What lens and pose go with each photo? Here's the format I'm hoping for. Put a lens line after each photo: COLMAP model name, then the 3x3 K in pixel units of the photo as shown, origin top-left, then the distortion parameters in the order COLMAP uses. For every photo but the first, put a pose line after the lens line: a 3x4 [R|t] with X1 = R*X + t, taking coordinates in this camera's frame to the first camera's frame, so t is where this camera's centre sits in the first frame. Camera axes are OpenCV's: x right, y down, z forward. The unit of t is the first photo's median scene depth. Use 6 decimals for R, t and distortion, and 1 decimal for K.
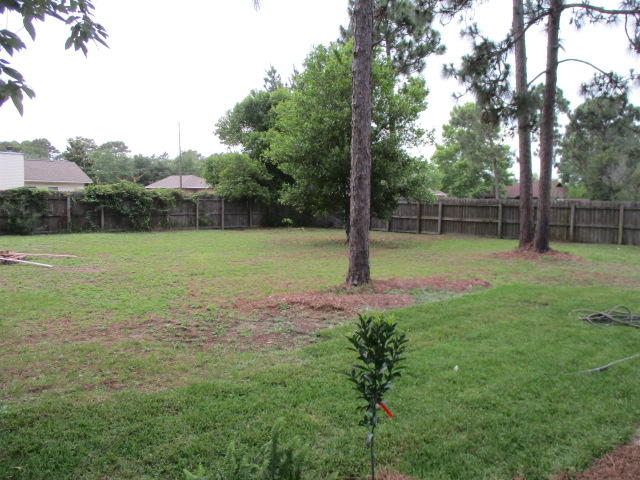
lens RADIAL K [[525.9, 0, 332.7], [0, 525.9, 234.7], [0, 0, 1]] dist [-0.037016, 0.011081]
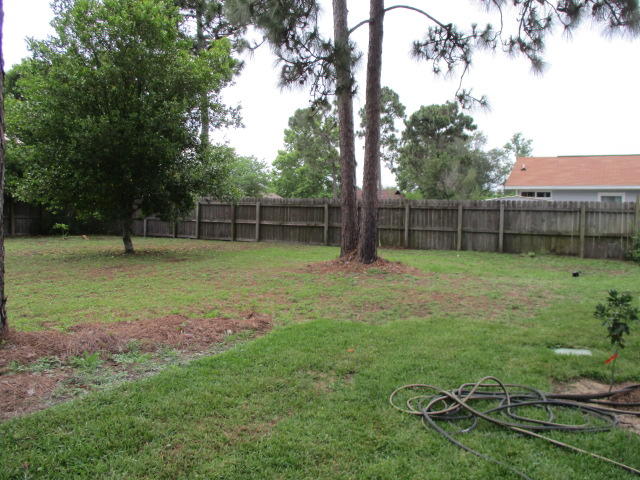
lens RADIAL K [[525.9, 0, 319.9], [0, 525.9, 240.9], [0, 0, 1]] dist [-0.037016, 0.011081]
pose [[0.966514, -0.012790, 0.256296, 0.100289], [0.013894, 0.999900, -0.002497, 0.001970], [-0.256238, 0.005974, 0.966595, 0.204859]]
